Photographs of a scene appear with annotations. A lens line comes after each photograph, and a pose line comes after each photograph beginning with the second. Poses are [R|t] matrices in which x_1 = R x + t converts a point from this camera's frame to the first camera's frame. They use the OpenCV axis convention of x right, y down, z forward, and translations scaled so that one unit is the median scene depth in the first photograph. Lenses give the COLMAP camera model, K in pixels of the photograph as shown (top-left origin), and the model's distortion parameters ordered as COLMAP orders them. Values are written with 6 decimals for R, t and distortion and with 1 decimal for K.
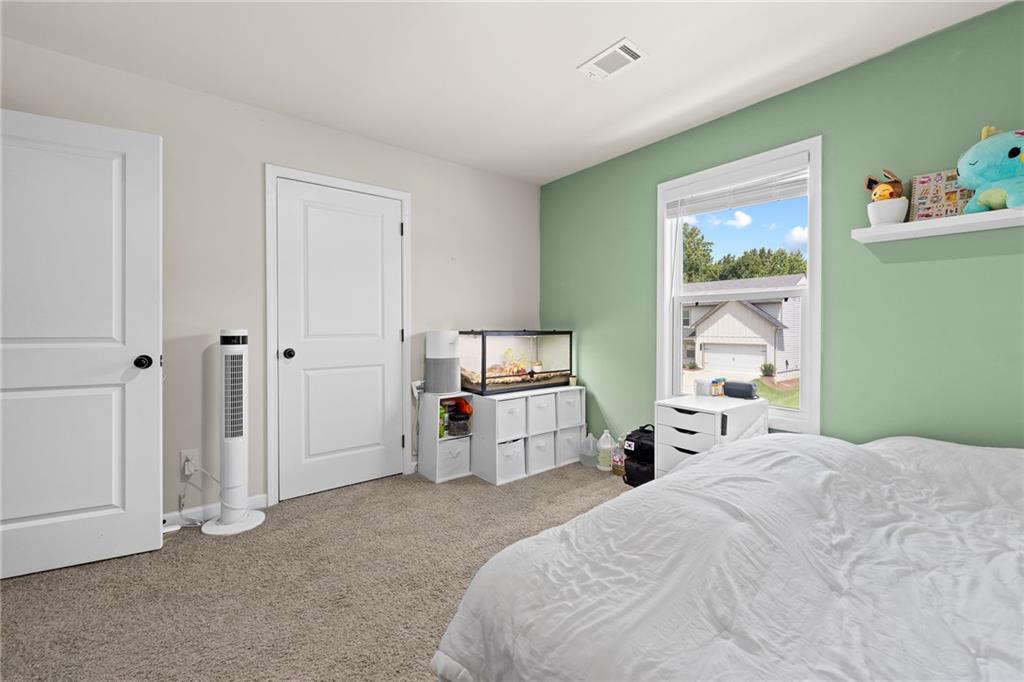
lens RADIAL K [[417.7, 0, 516.8], [0, 417.7, 332.9], [0, 0, 1]] dist [-0.003577, -0.000115]
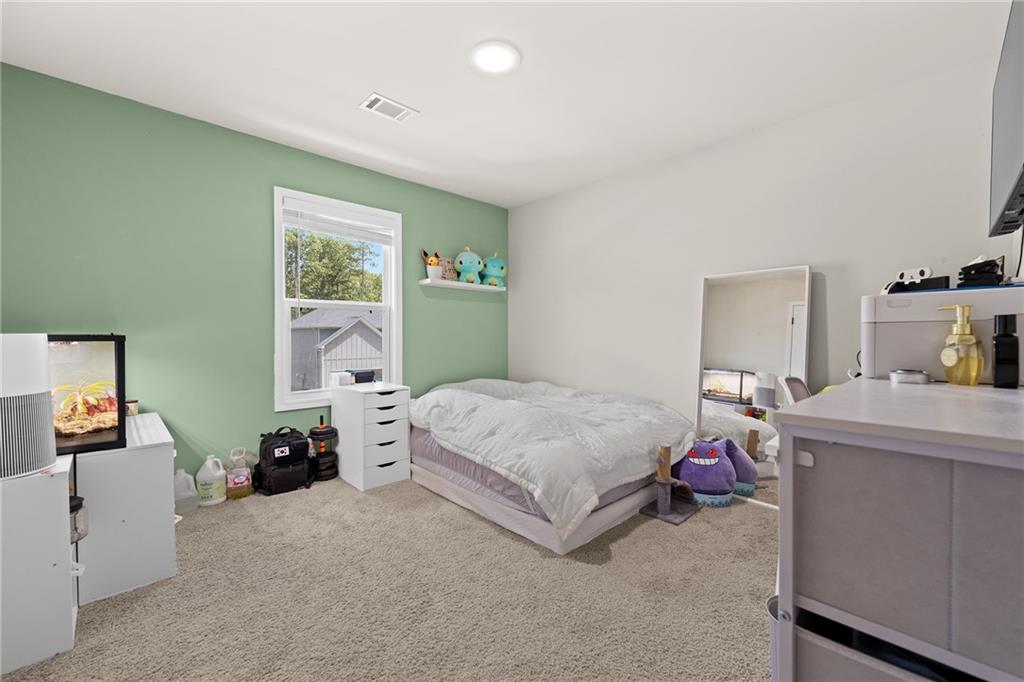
lens RADIAL K [[417.7, 0, 514.3], [0, 417.7, 342.6], [0, 0, 1]] dist [-0.003577, -0.000115]
pose [[-0.089393, -0.021752, 0.995759, -0.747111], [0.010911, 0.999680, 0.022817, 0.000315], [-0.995937, 0.012904, -0.089127, 0.553225]]
